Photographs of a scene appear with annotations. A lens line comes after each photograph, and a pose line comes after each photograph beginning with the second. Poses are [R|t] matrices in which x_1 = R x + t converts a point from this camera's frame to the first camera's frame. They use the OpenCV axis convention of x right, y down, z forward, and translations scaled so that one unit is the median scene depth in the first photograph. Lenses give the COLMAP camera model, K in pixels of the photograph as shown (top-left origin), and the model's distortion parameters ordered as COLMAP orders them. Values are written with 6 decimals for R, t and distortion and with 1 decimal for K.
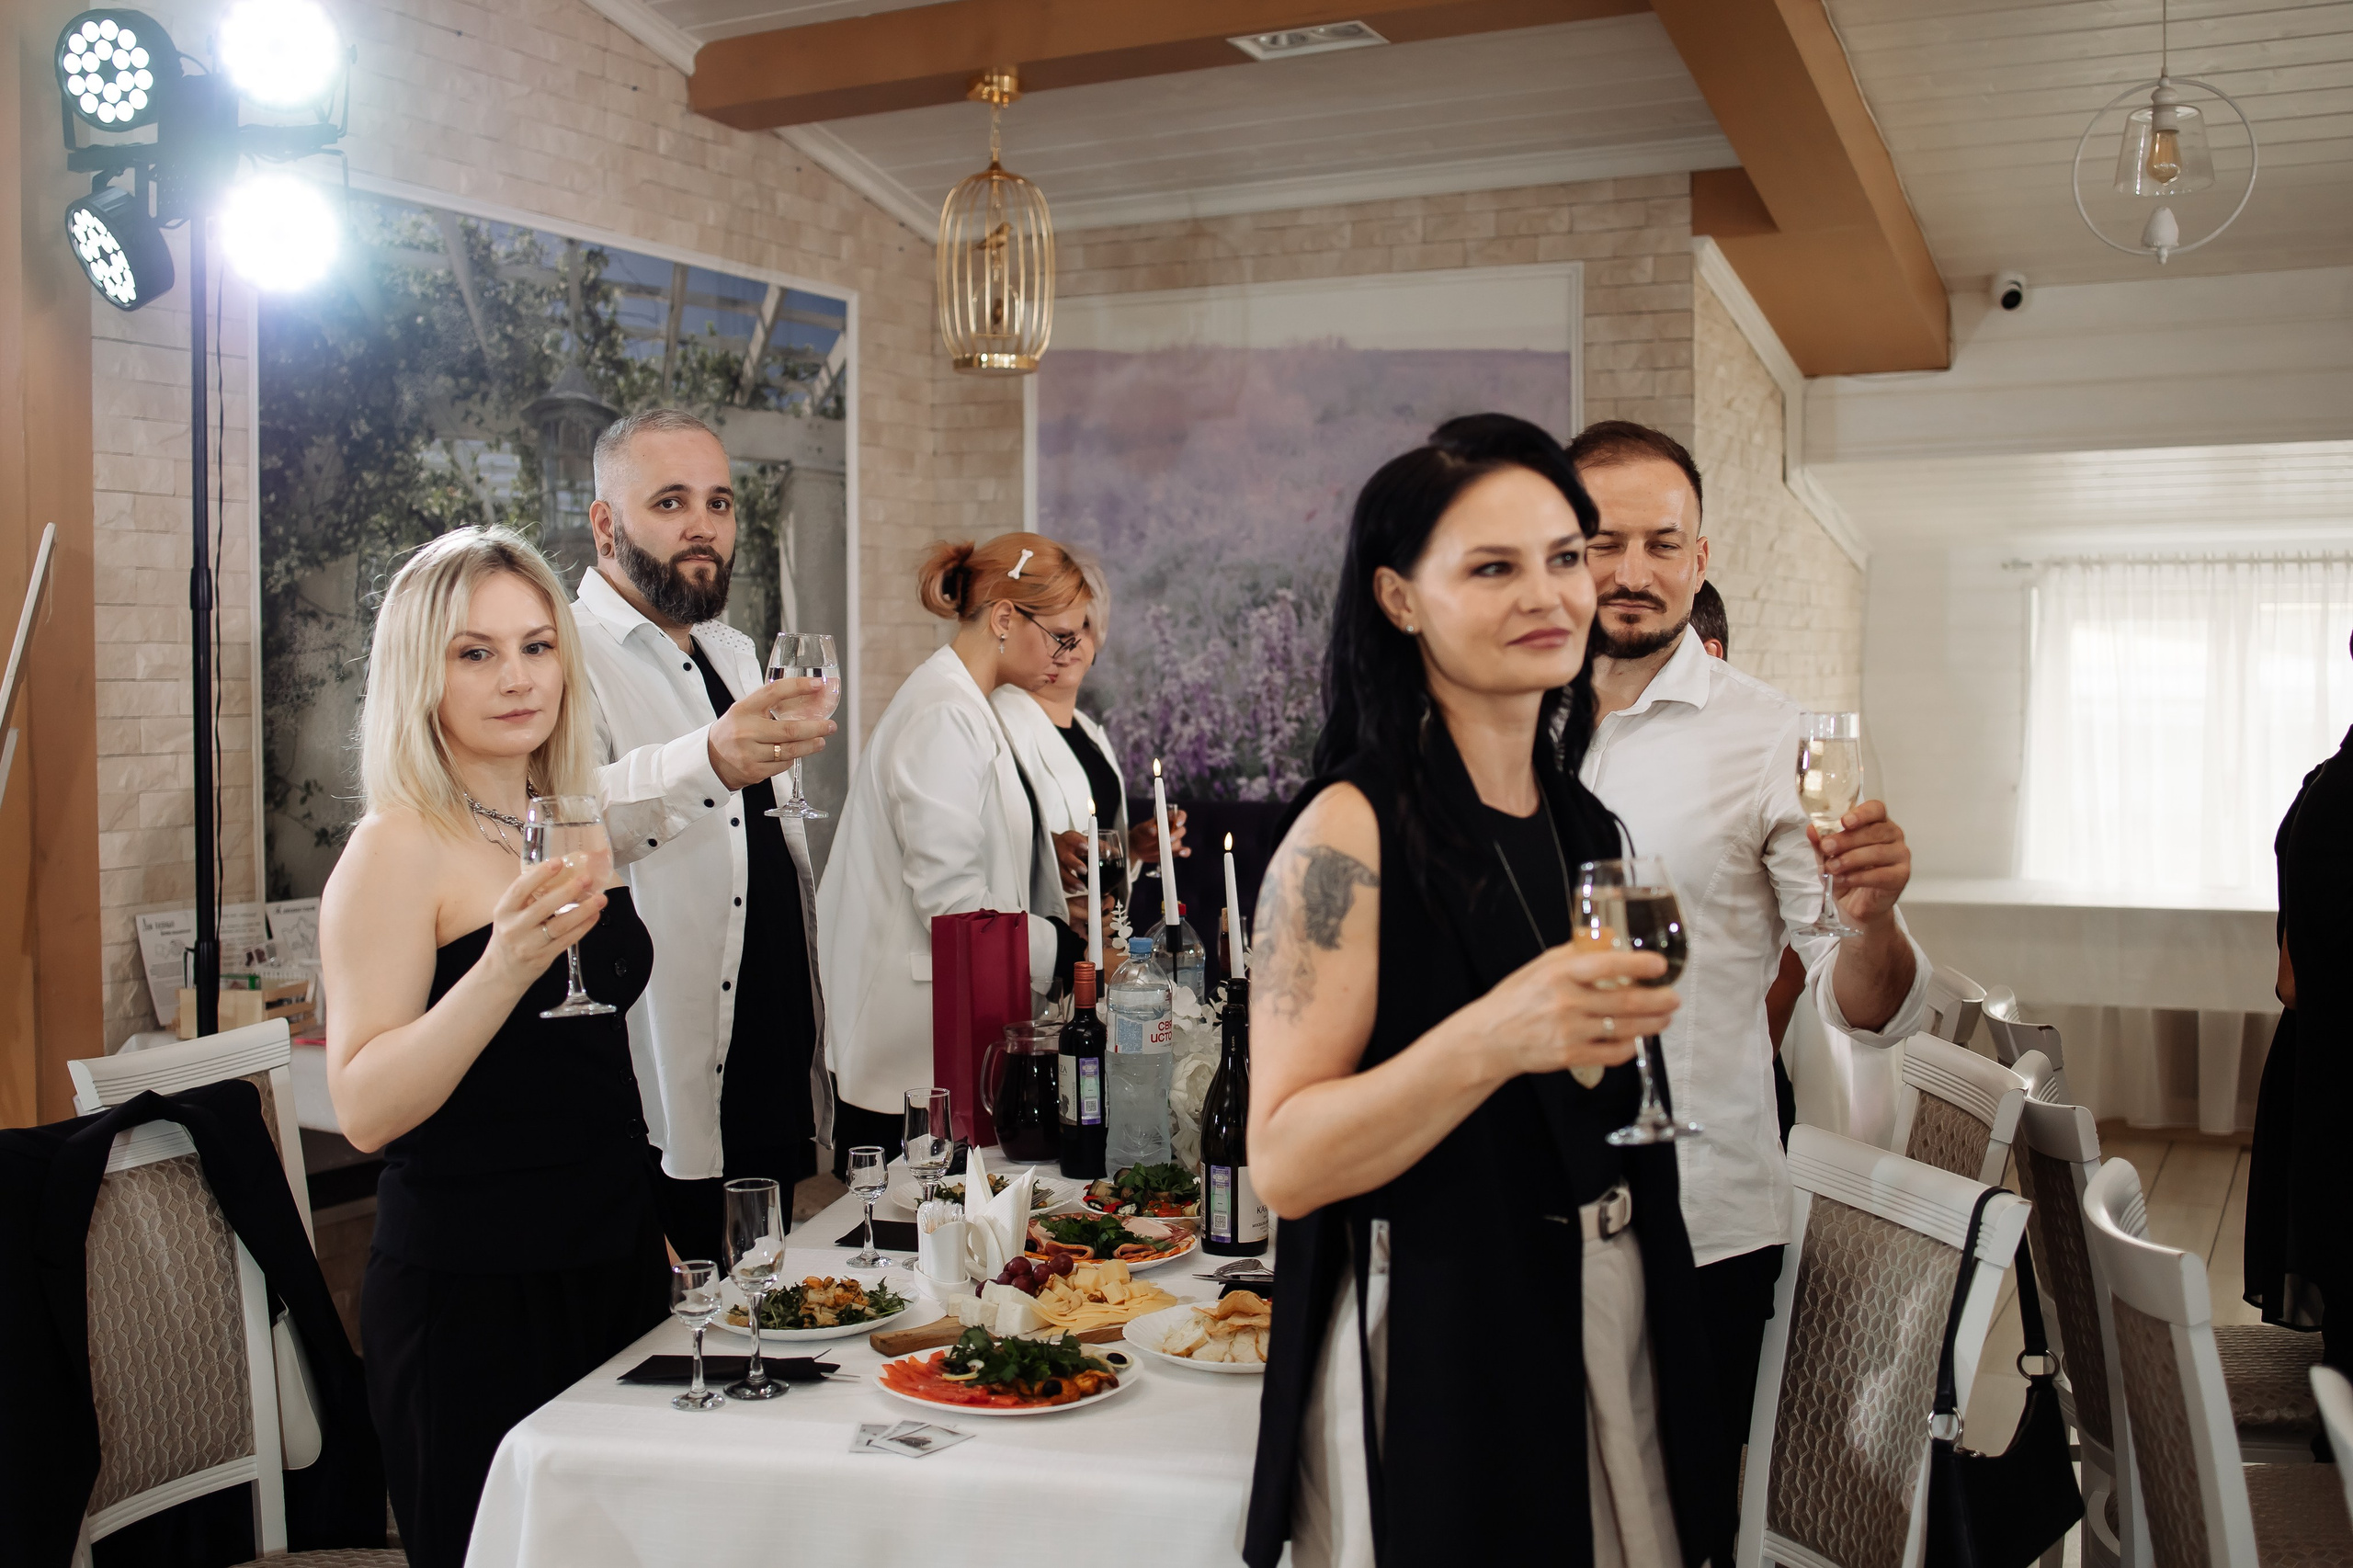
lens RADIAL K [[2608.6, 0, 1176.5], [0, 2608.6, 784.0], [0, 0, 1]] dist [-0.008797, 0.012960]
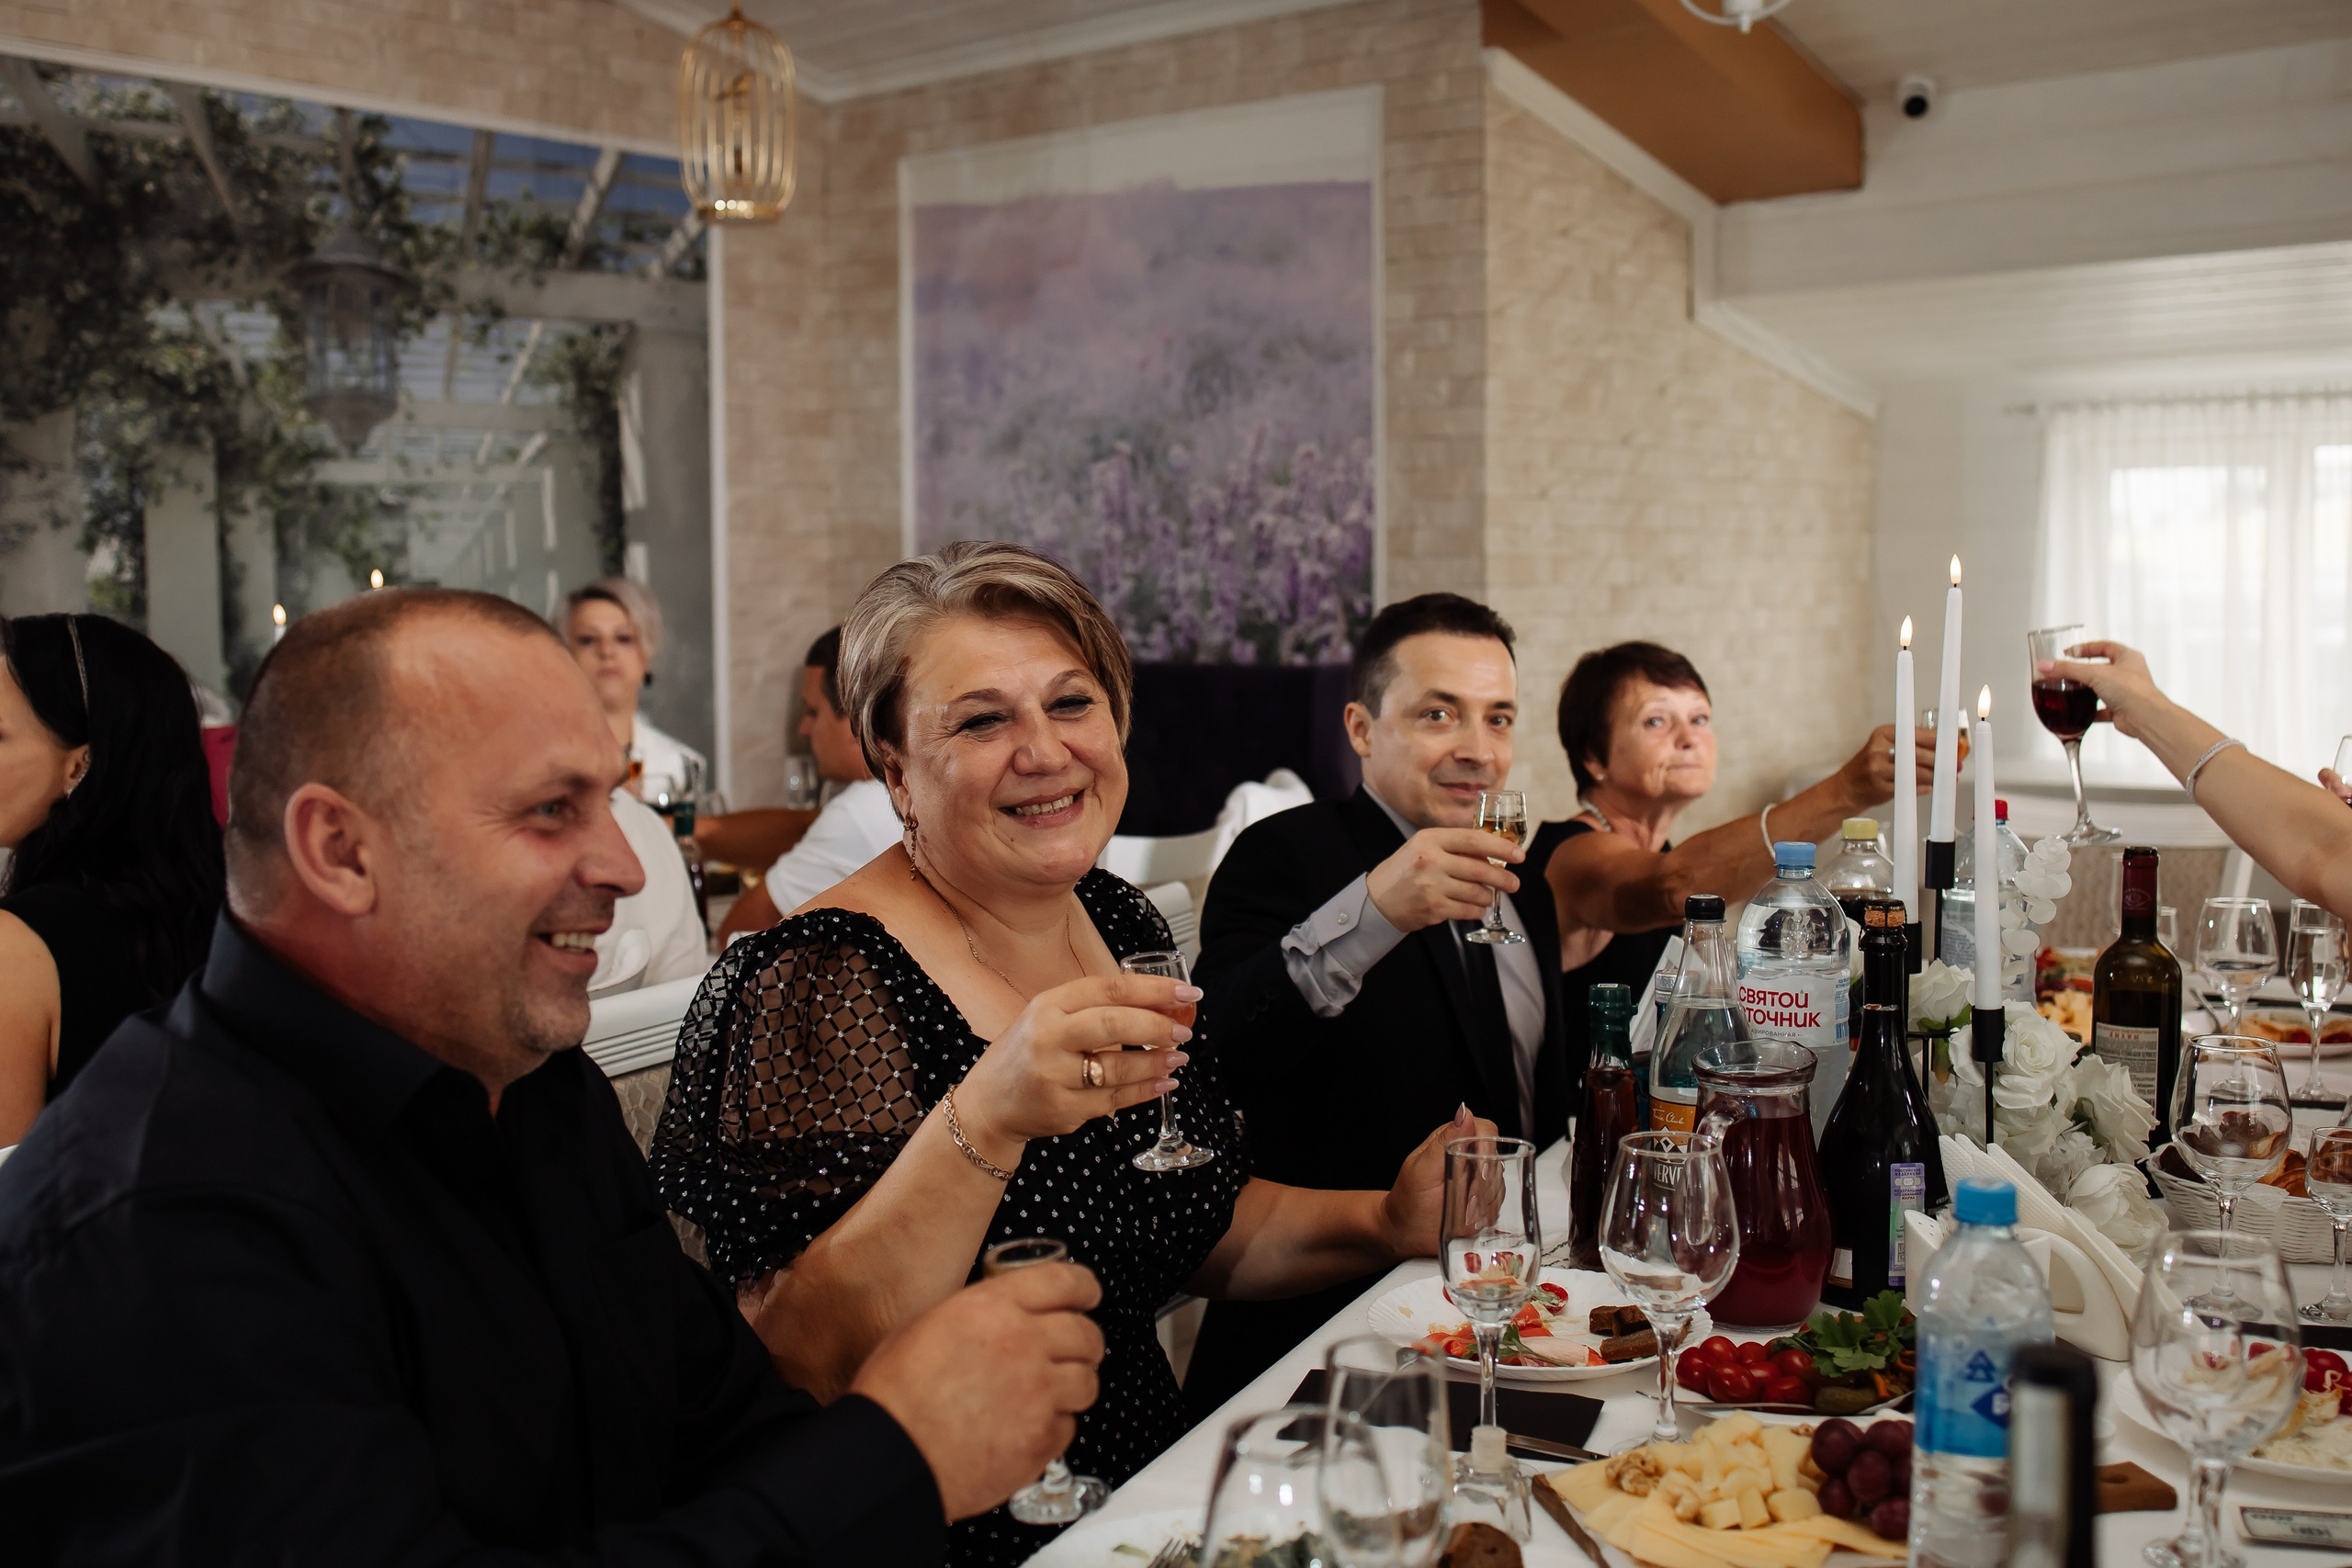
lens RADIAL K [[2607.3, 0, 1176.0], [0, 2607.3, 784.0], [0, 0, 1]] dist [-0.008797, 0.012960]
pose [[0.967942, 0.015955, -0.250668, 0.326745], [-0.007982, 0.999430, 0.032791, 0.022269], [0.251049, -0.029739, 0.967518, 0.064212]]
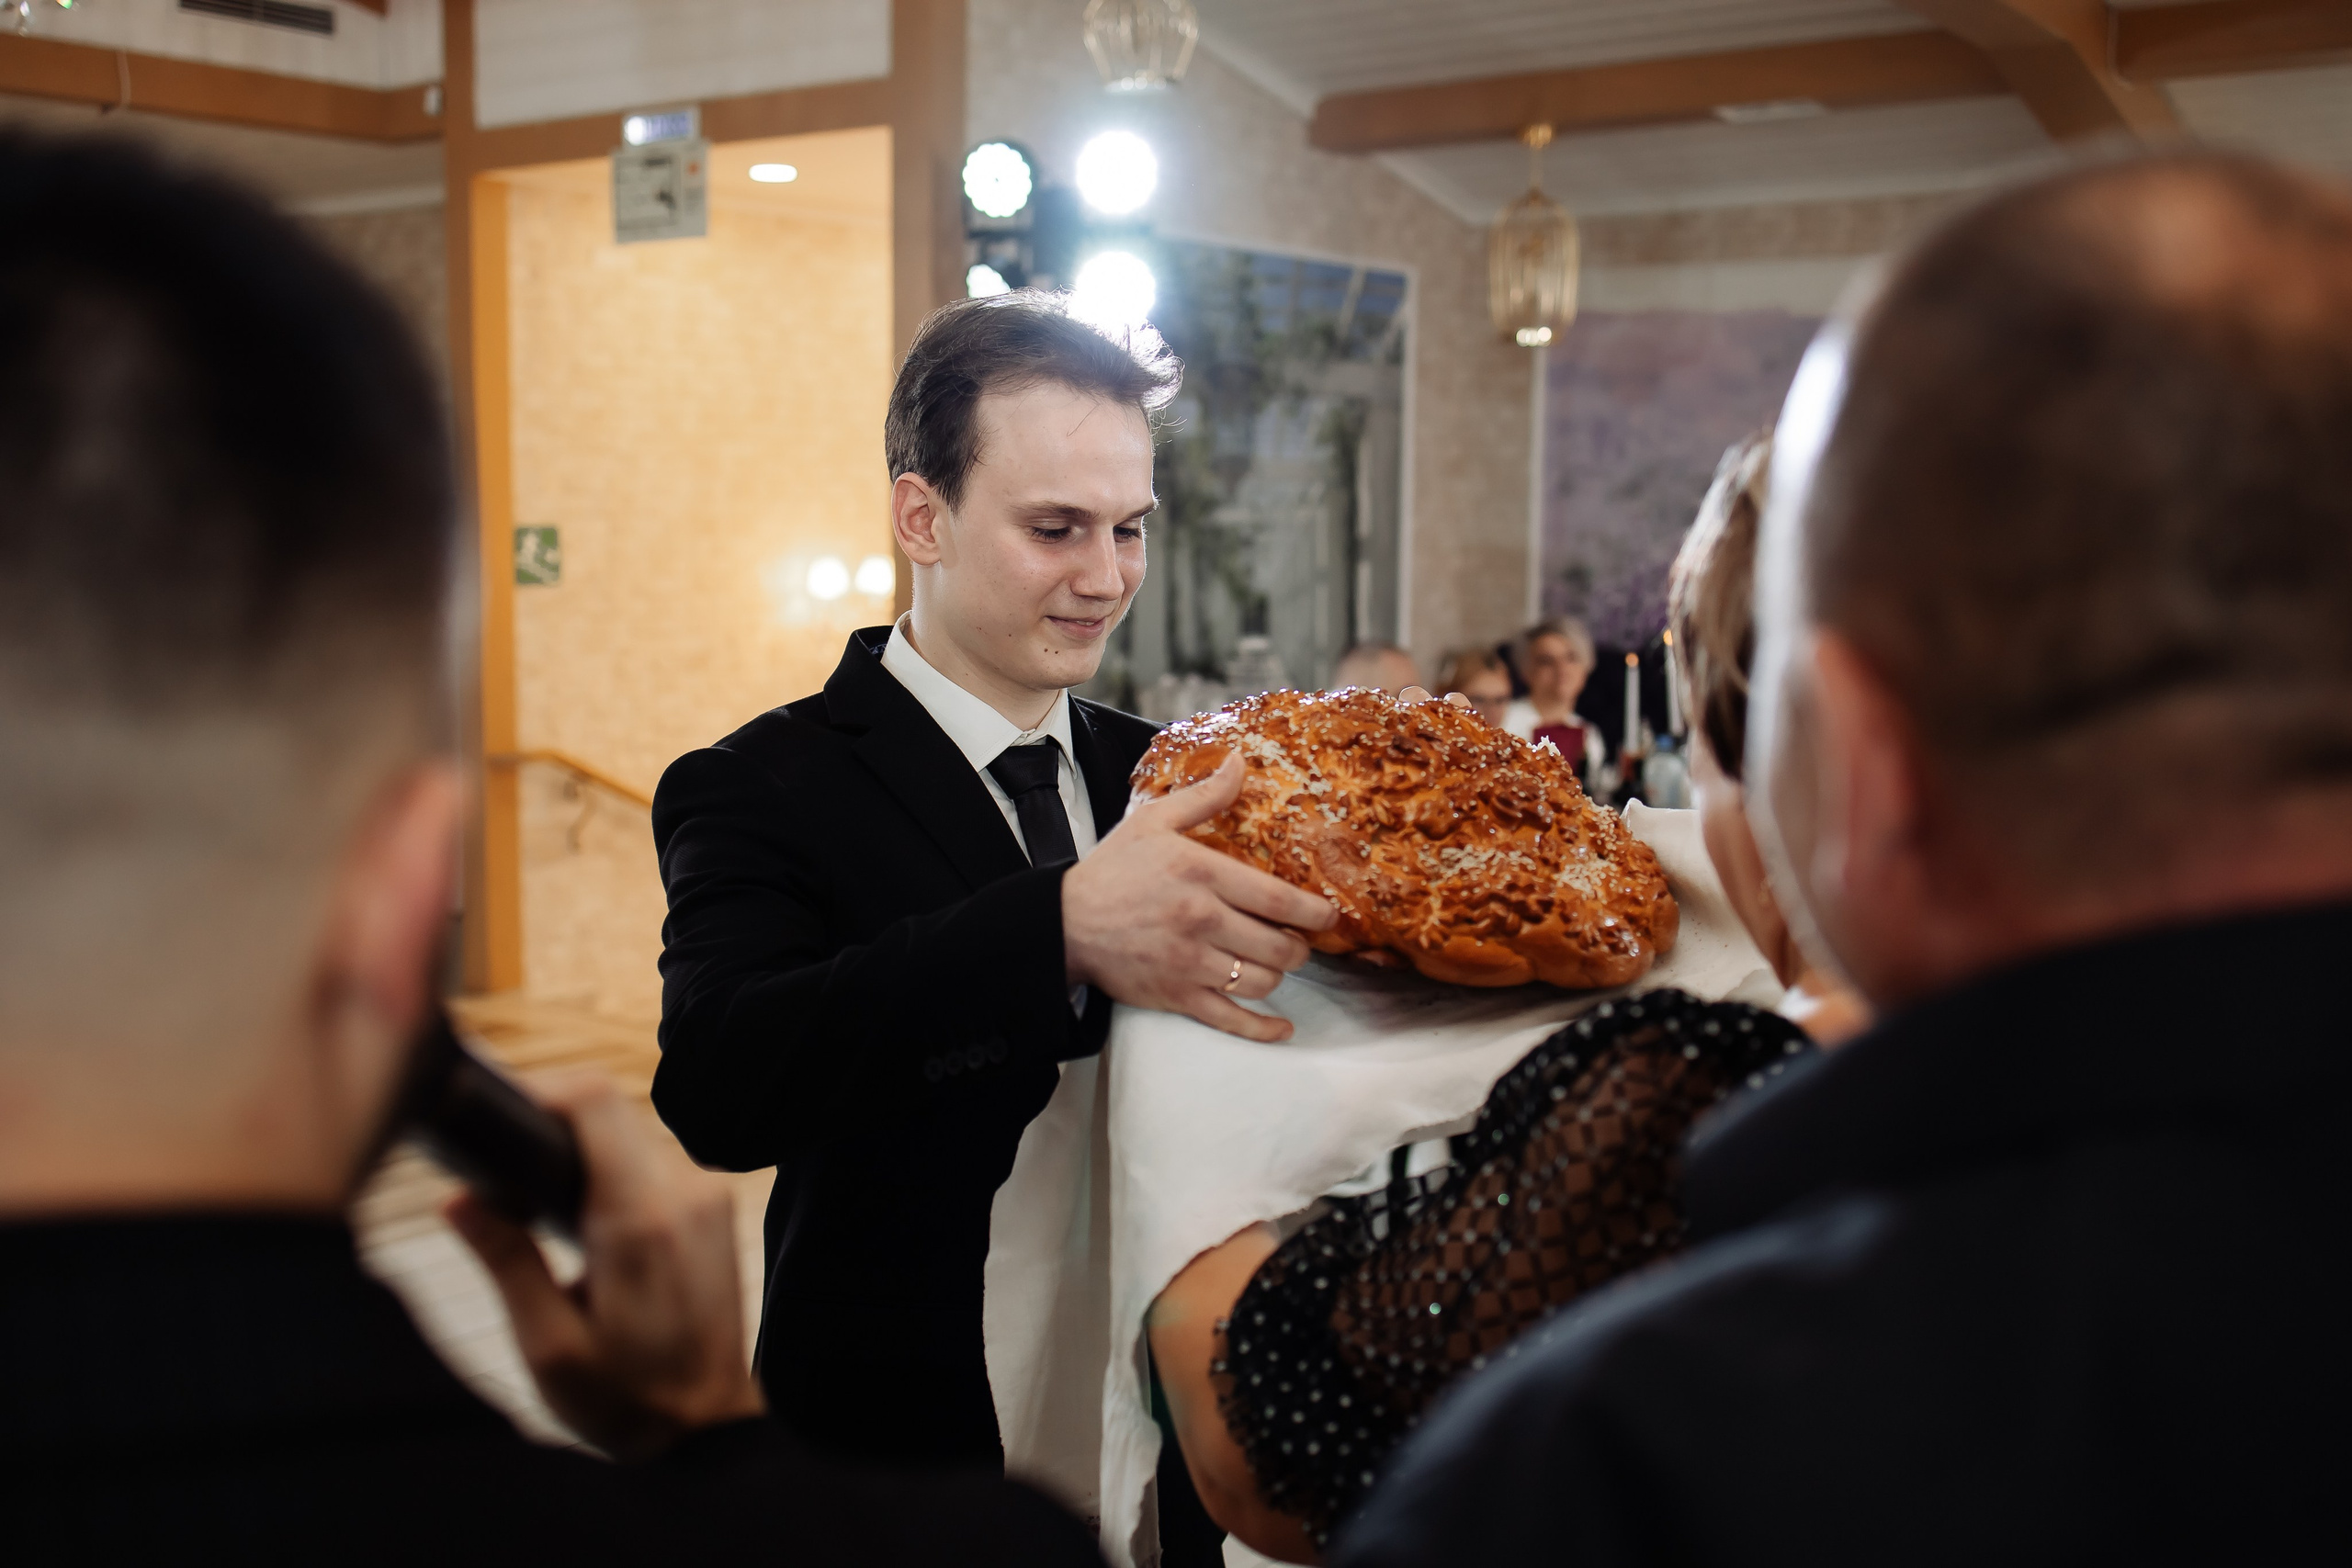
lens RADIAL K [[2607.3, 0, 1176.0], [0, 2607.3, 784.0], [0, 0, 1]] dist [-0.008797, 0.012960]
pose [[0.988197, 0.029443, -0.150333, -0.037363], [-0.019572, 0.997579, 0.066729, -0.011312], [0.151934, -0.062999, 0.986381, -0.387867]]
